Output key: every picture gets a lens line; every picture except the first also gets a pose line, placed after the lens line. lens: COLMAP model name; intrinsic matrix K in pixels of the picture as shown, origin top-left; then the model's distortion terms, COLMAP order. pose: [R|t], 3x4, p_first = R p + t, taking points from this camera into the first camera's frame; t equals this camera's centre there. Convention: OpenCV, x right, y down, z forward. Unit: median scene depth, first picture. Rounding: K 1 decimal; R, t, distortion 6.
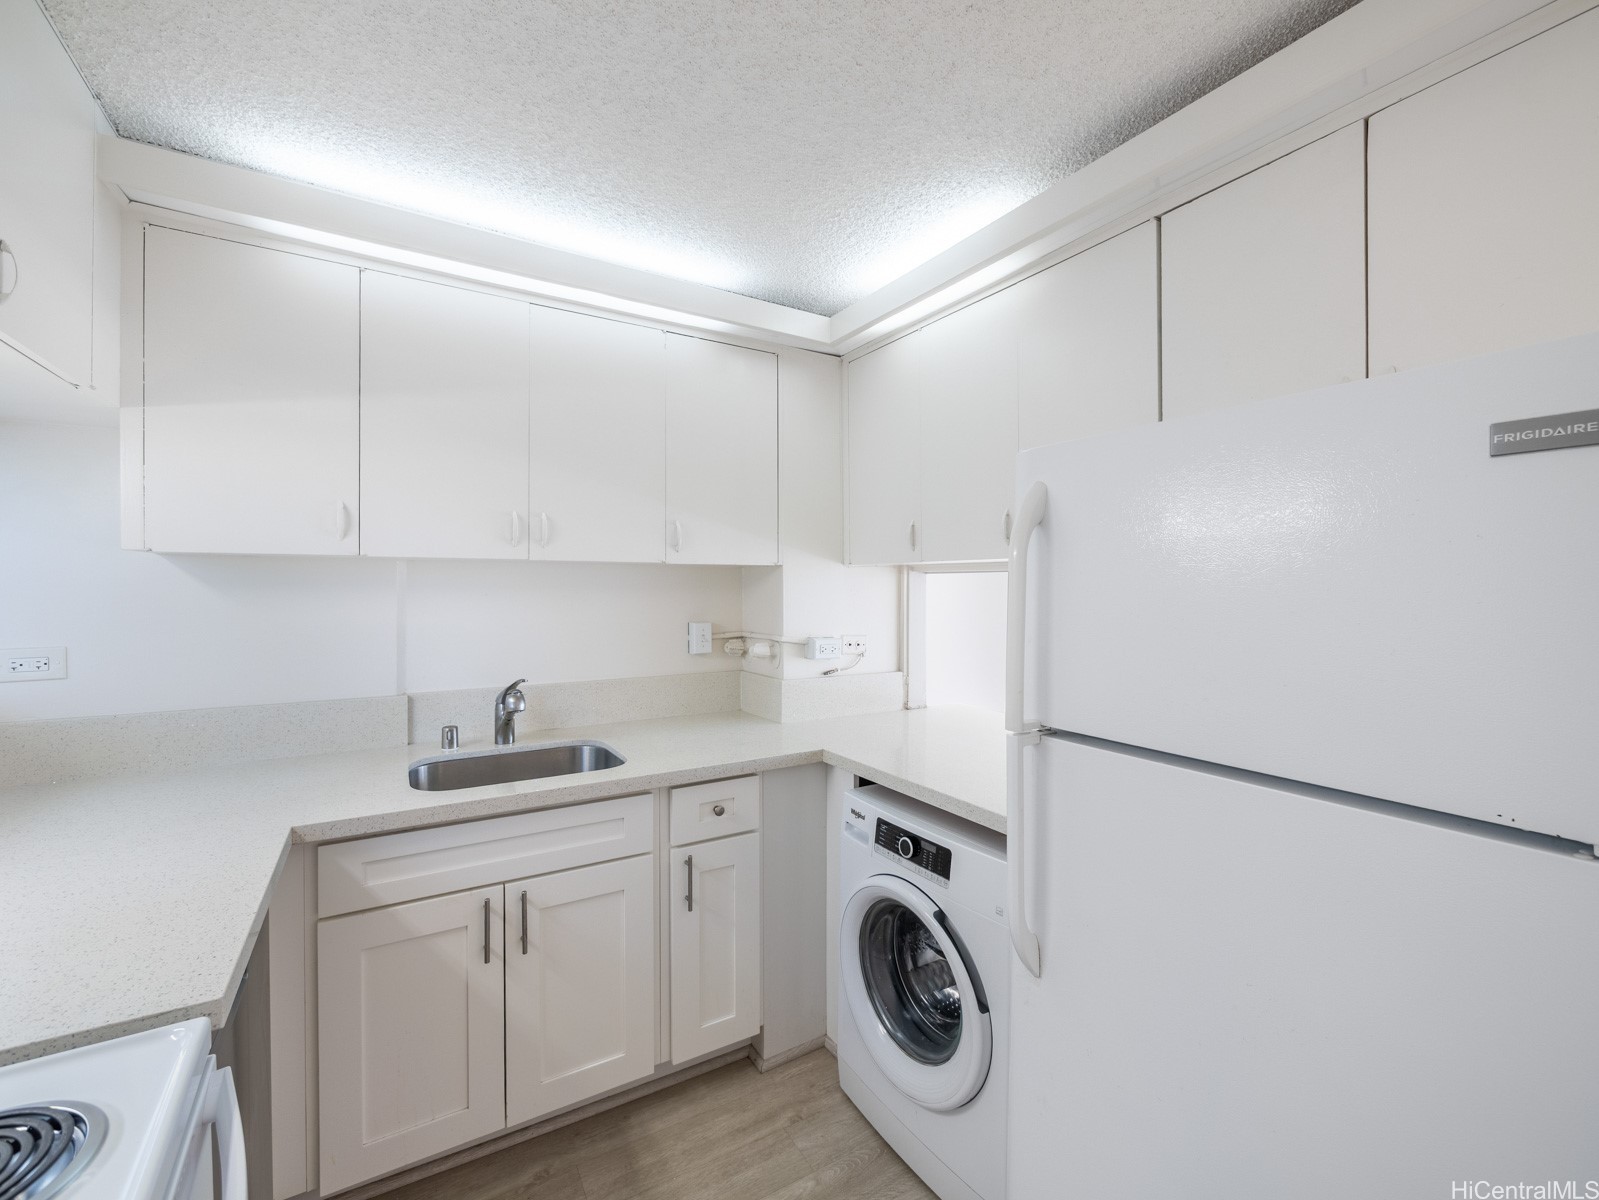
lens RADIAL K [[667.9, 0, 804.7], [0, 667.9, 594.8], [0, 0, 1]] dist [-0.007421, 0.000906]
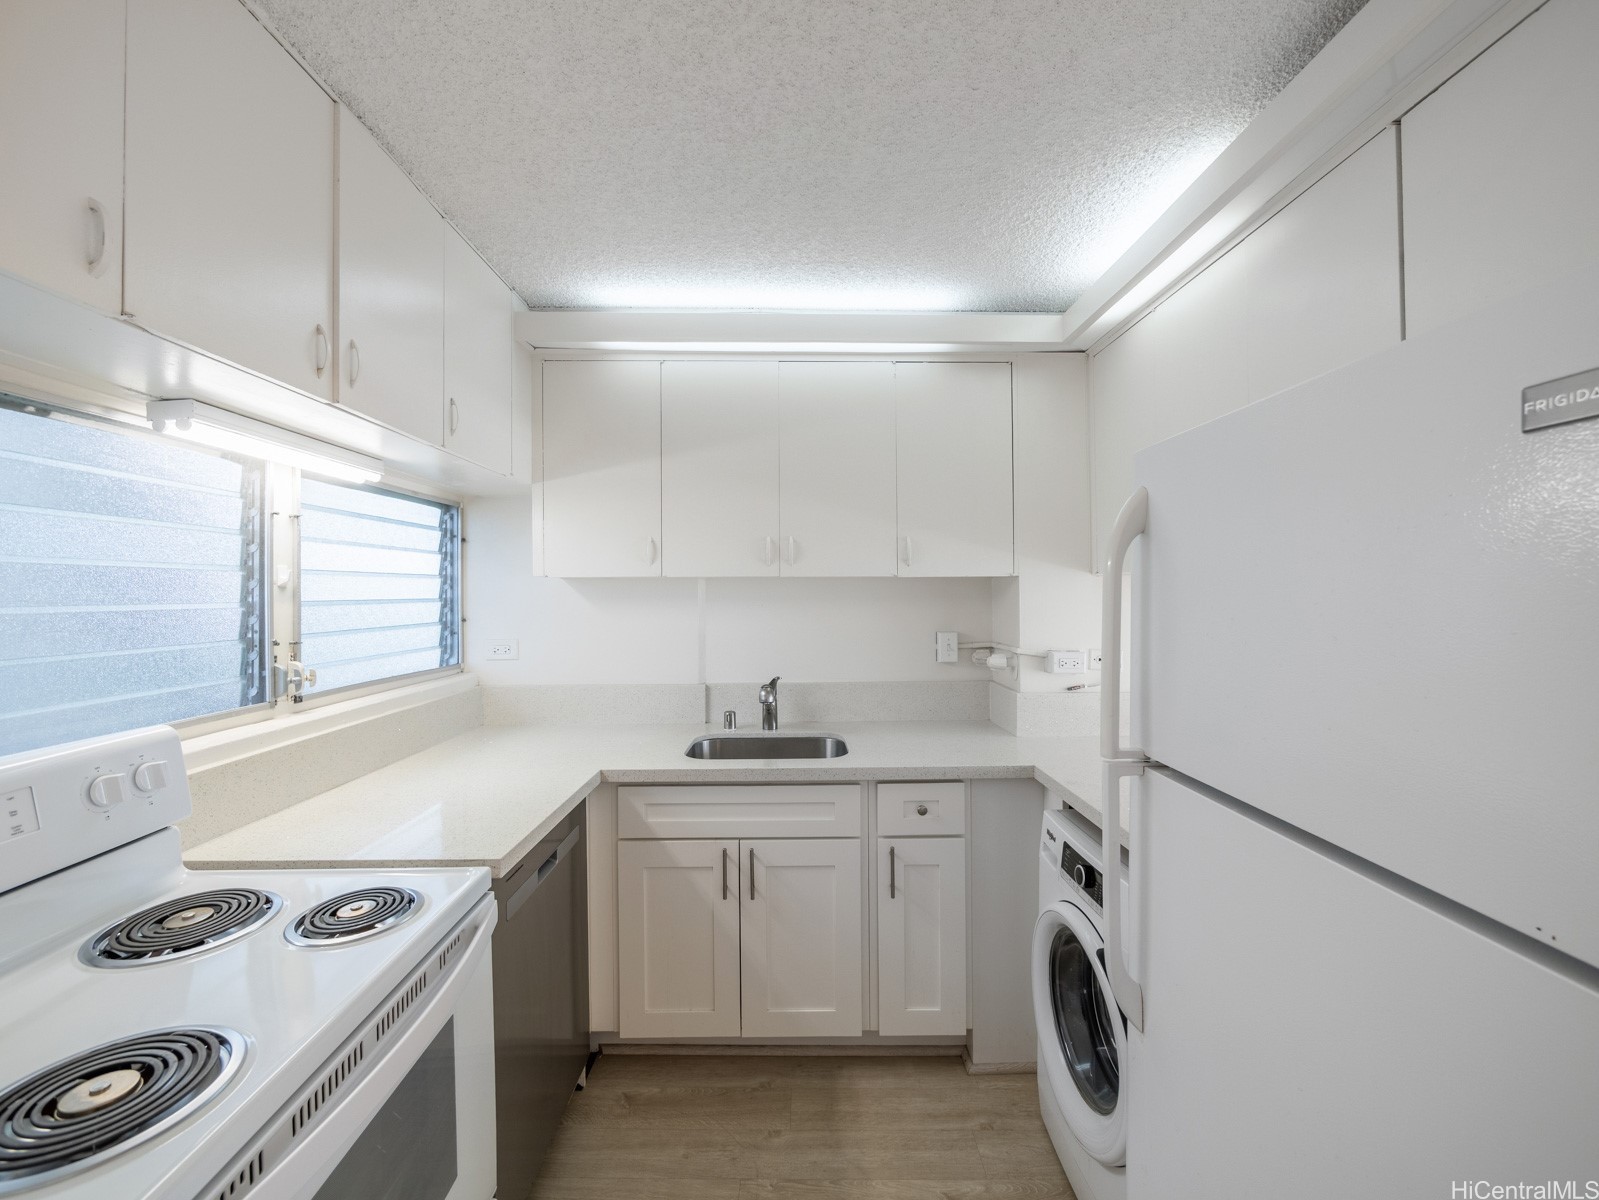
lens RADIAL K [[666.4, 0, 798.1], [0, 666.4, 603.5], [0, 0, 1]] dist [-0.004758, 0.000613]
pose [[0.861026, 0.000338, -0.508561, 0.246509], [0.000901, 0.999997, 0.002190, -0.008148], [0.508561, -0.002344, 0.861023, -0.011415]]
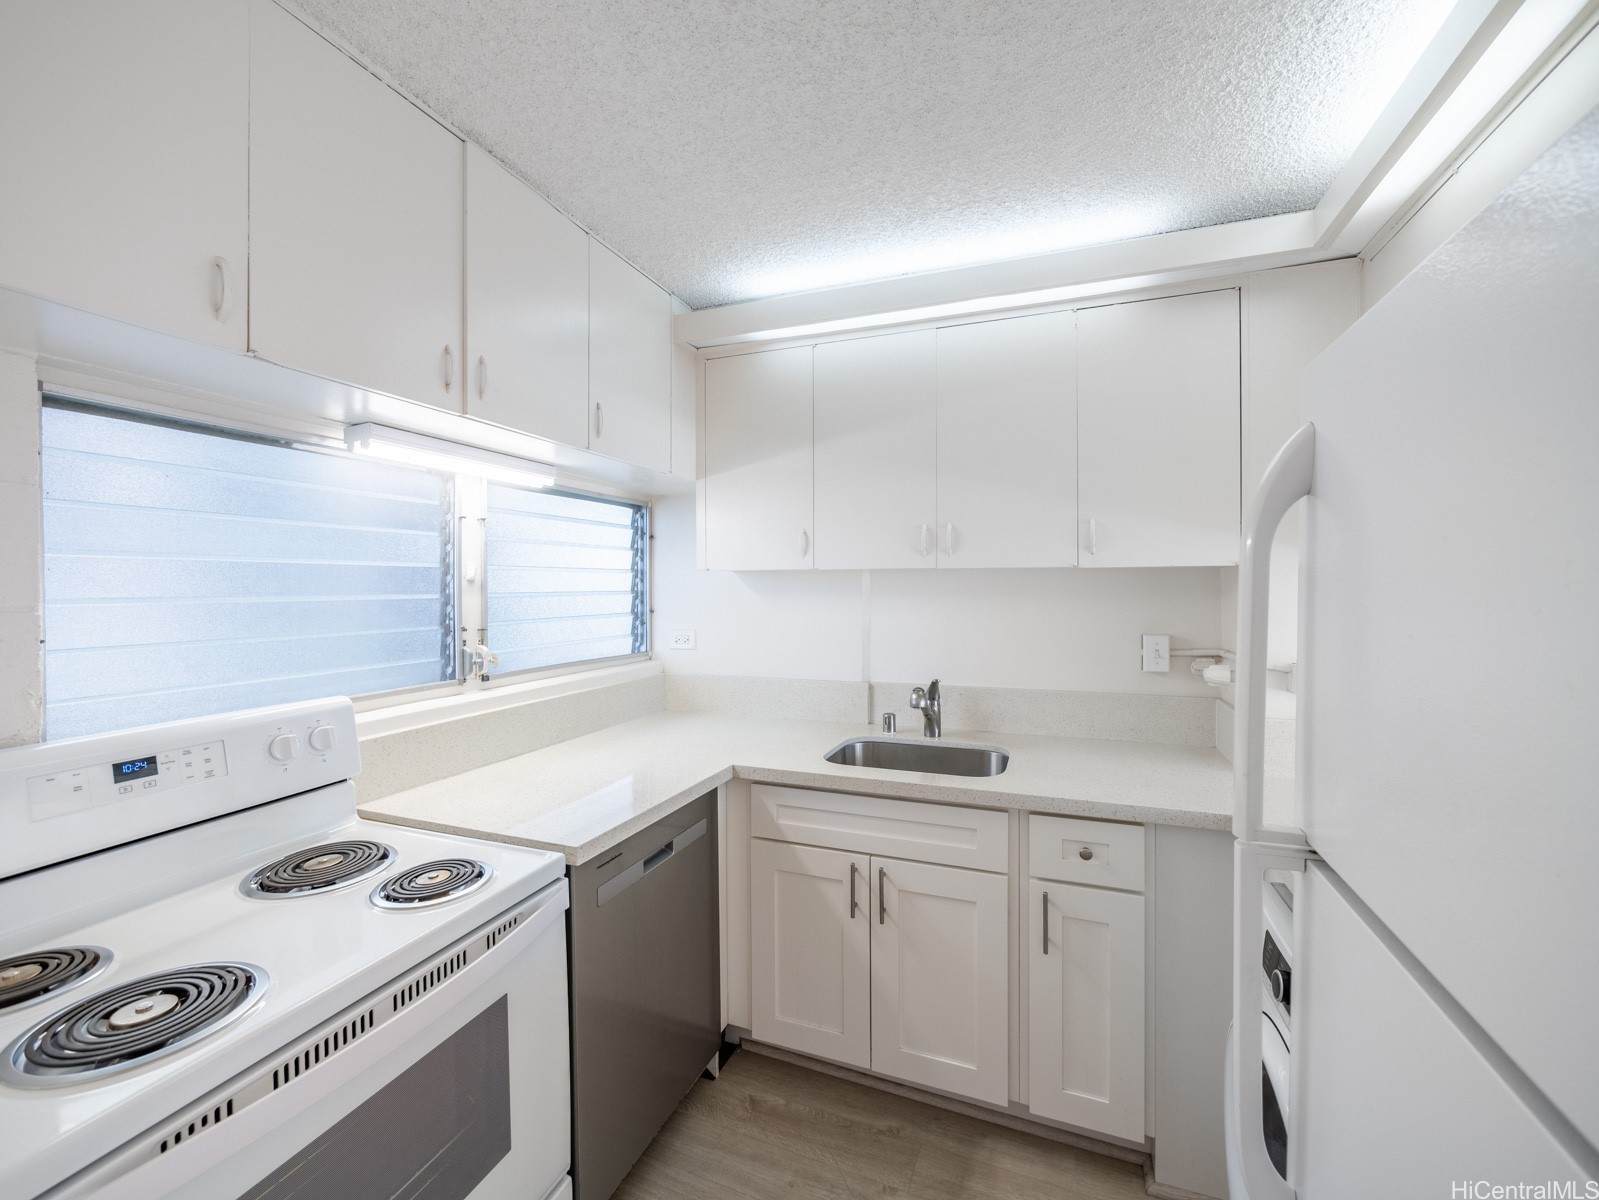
lens RADIAL K [[666.3, 0, 789.0], [0, 666.3, 601.0], [0, 0, 1]] dist [-0.005568, 0.000534]
pose [[0.612980, 0.011066, -0.790021, 0.320998], [-0.005611, 0.999938, 0.009653, -0.010272], [0.790079, -0.001484, 0.613004, 0.173332]]
